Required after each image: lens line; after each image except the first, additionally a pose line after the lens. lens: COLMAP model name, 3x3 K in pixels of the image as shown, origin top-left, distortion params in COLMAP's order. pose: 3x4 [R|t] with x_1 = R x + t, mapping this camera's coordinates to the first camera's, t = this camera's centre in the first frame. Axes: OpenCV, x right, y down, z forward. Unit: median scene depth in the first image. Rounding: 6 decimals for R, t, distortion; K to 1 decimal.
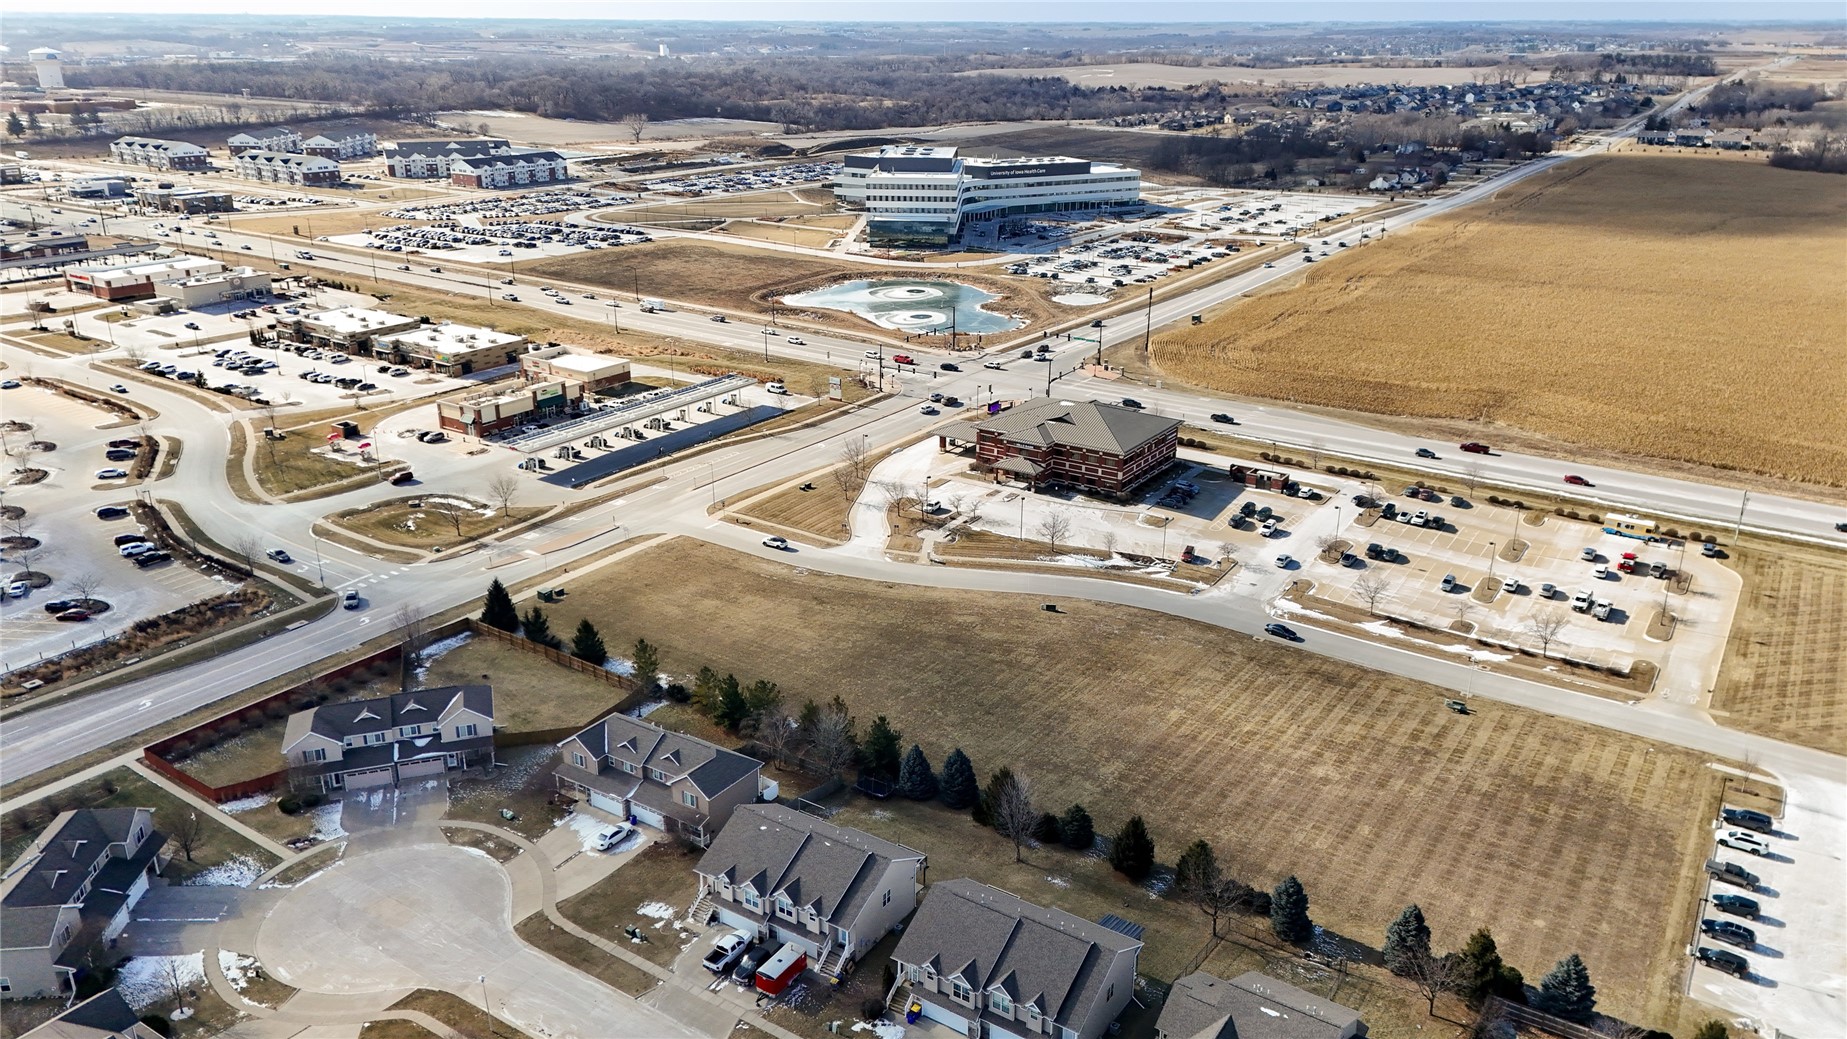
lens RADIAL K [[1371.1, 0, 947.4], [0, 1371.1, 448.3], [0, 0, 1]] dist [0.102106, -0.095115]
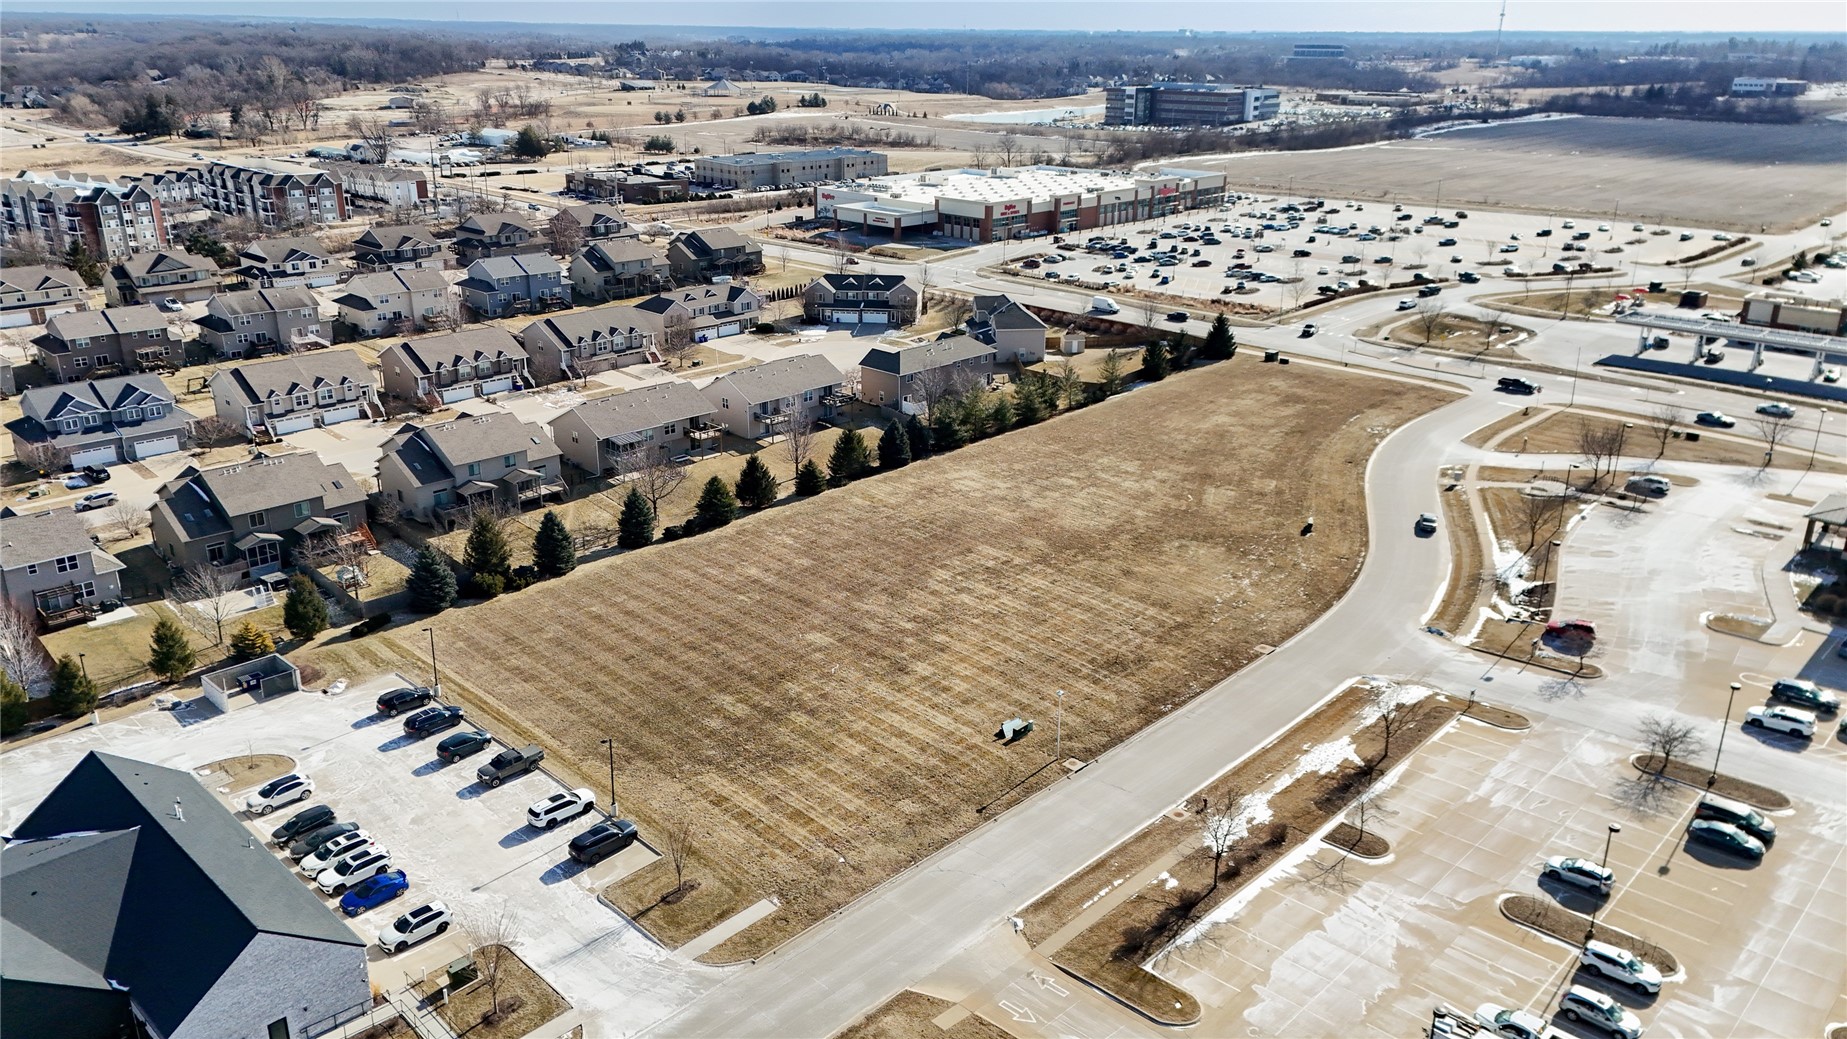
lens RADIAL K [[1359.2, 0, 923.5], [0, 1359.2, 519.5], [0, 0, 1]] dist [0.088720, -0.087456]
pose [[-0.203844, 0.321870, -0.924580, 0.731602], [-0.299008, 0.878814, 0.371860, -0.091972], [0.932224, 0.352258, -0.082899, 0.781311]]
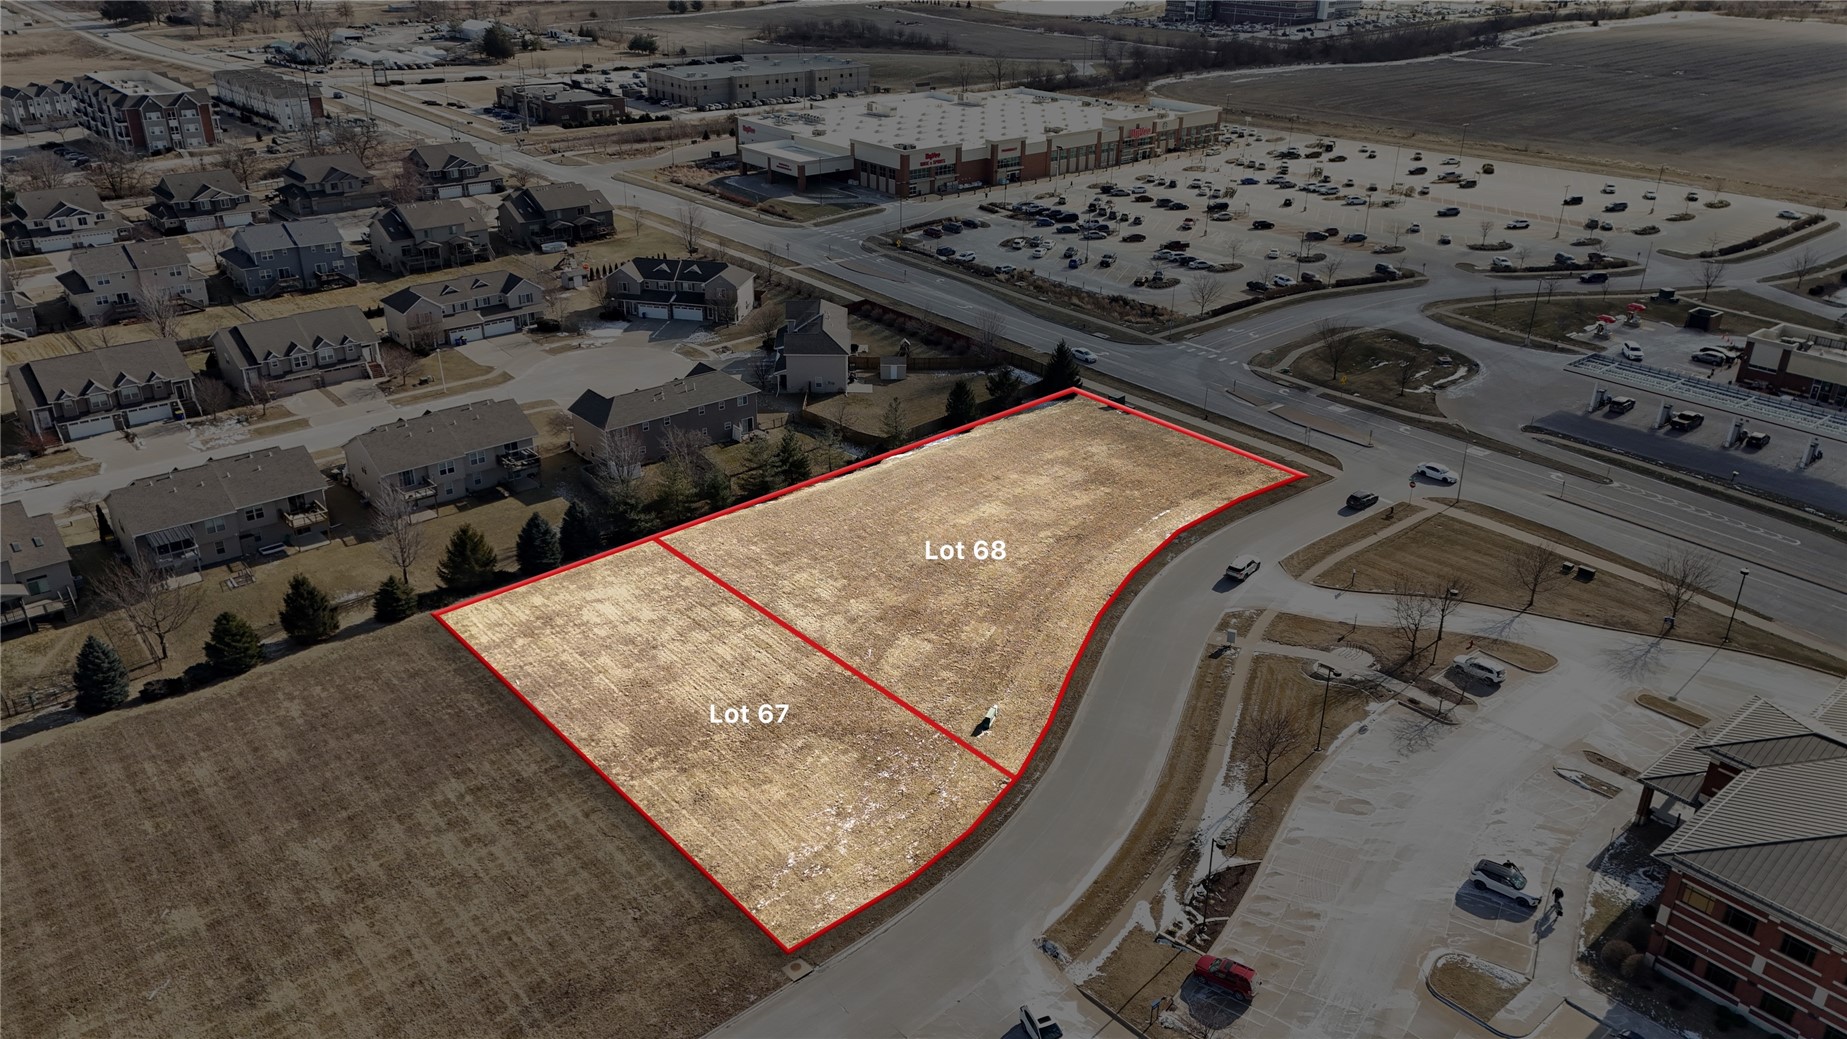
lens RADIAL K [[1368.2, 0, 928.5], [0, 1368.2, 520.7], [0, 0, 1]] dist [0.074827, -0.063633]
pose [[-0.289630, 0.390965, -0.873648, 0.488489], [-0.300825, 0.829333, 0.470863, -0.187053], [0.908636, 0.399191, -0.122587, 0.916144]]
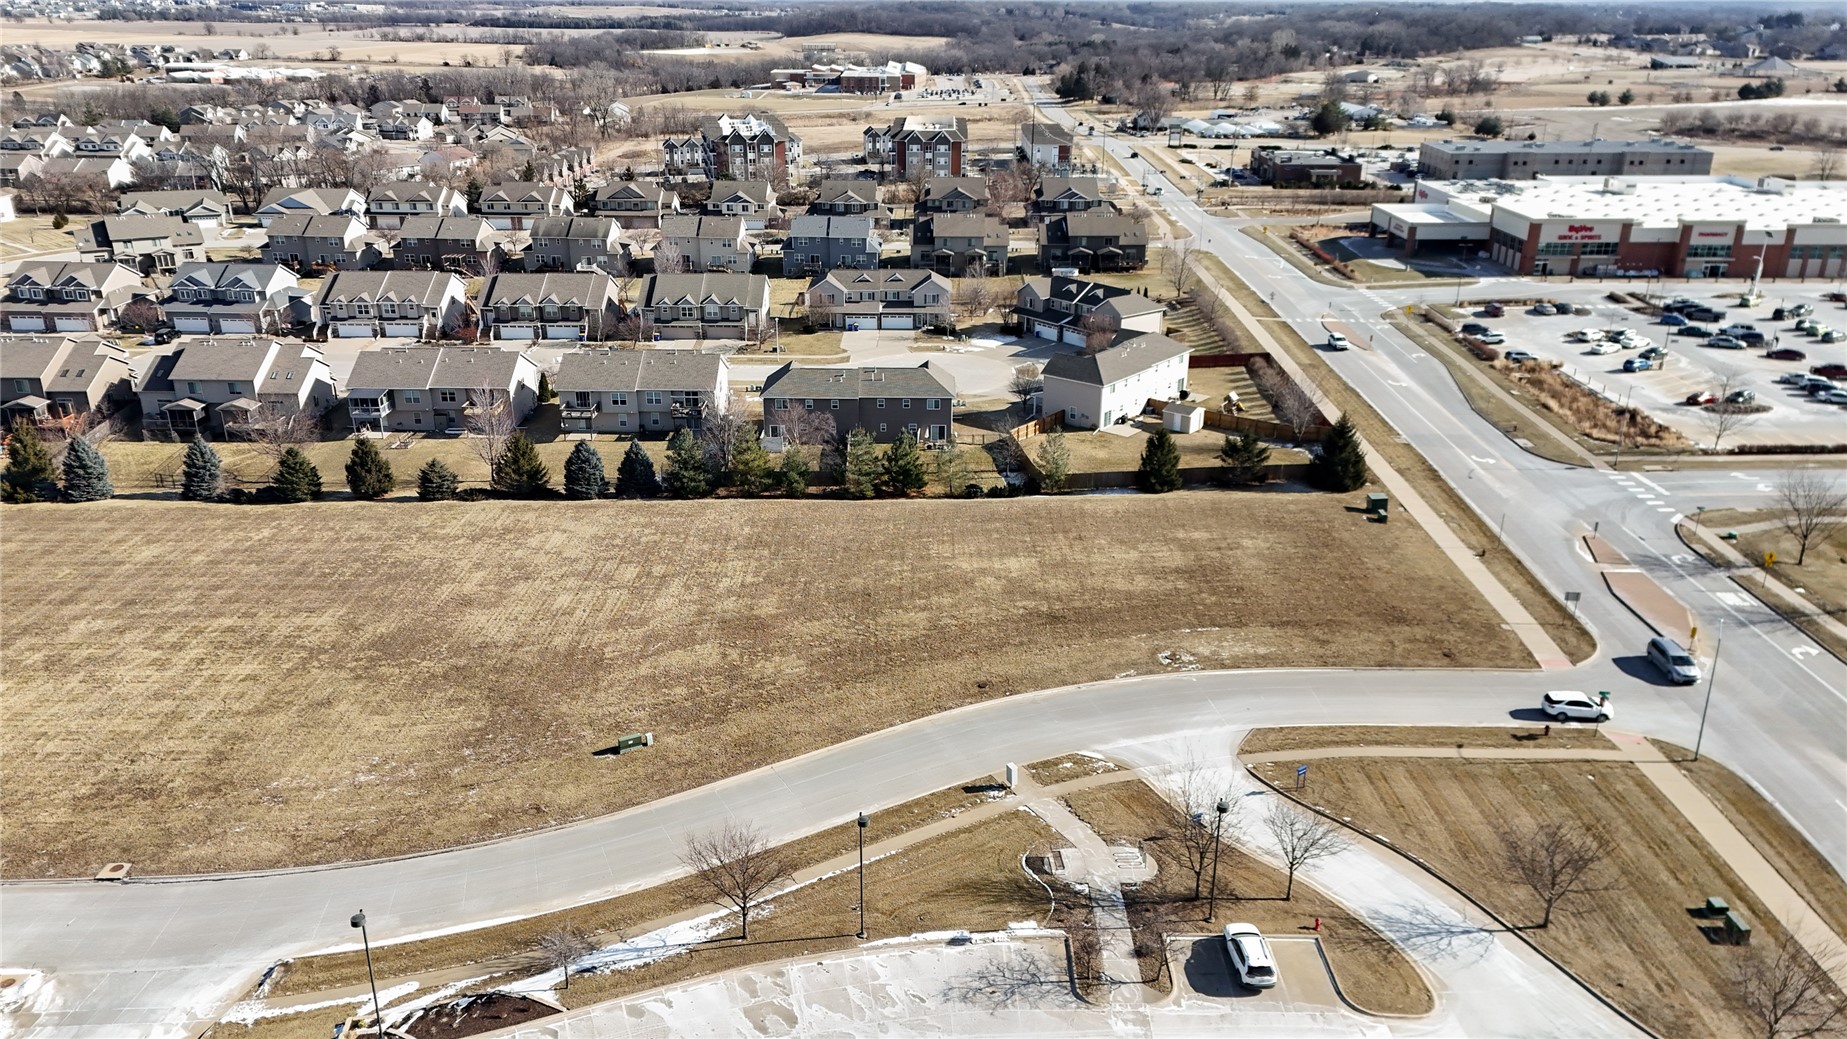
lens RADIAL K [[1359.2, 0, 923.5], [0, 1359.2, 519.5], [0, 0, 1]] dist [0.088720, -0.087456]
pose [[-0.852378, 0.172905, -0.493514, 0.182923], [-0.167195, 0.804103, 0.570494, -0.193417], [0.495478, 0.568790, -0.656491, 1.174618]]
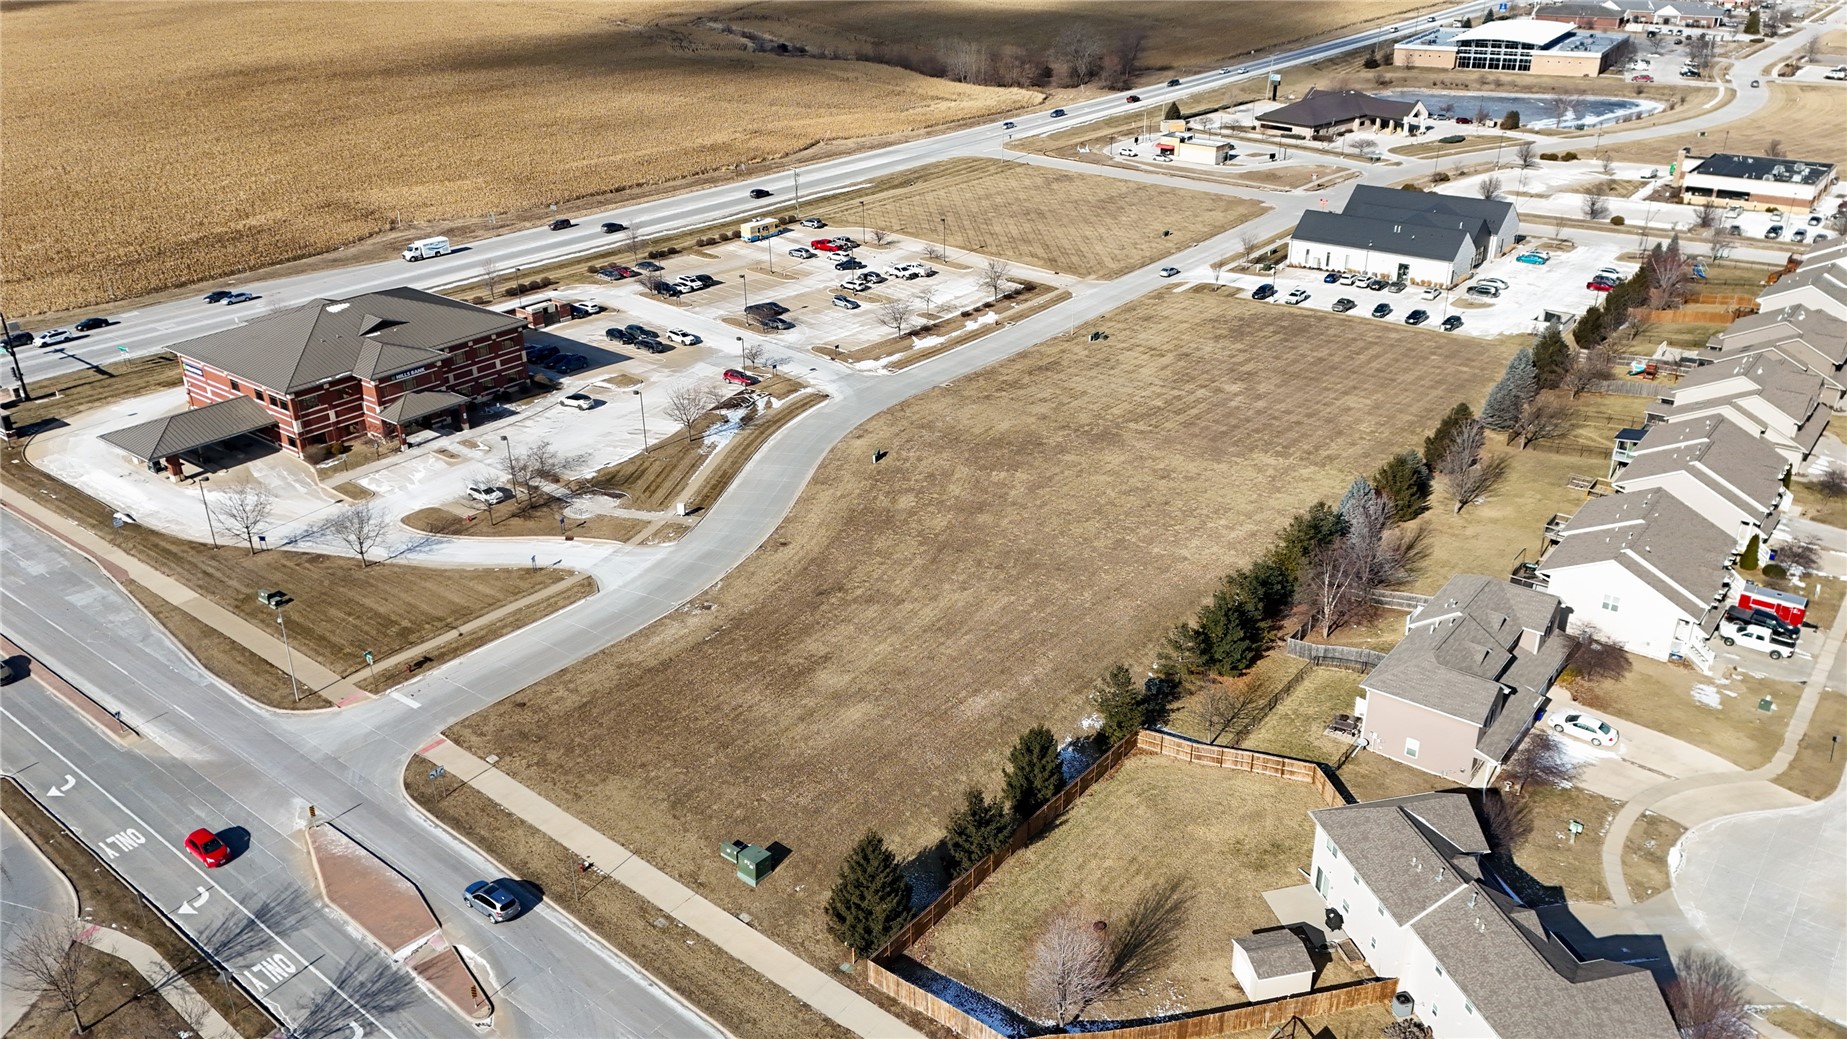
lens RADIAL K [[1359.2, 0, 923.5], [0, 1359.2, 519.5], [0, 0, 1]] dist [0.088720, -0.087456]
pose [[0.102511, -0.440350, 0.891955, -0.561456], [0.305524, 0.867275, 0.393052, -0.131607], [-0.946650, 0.232221, 0.223443, 0.734710]]
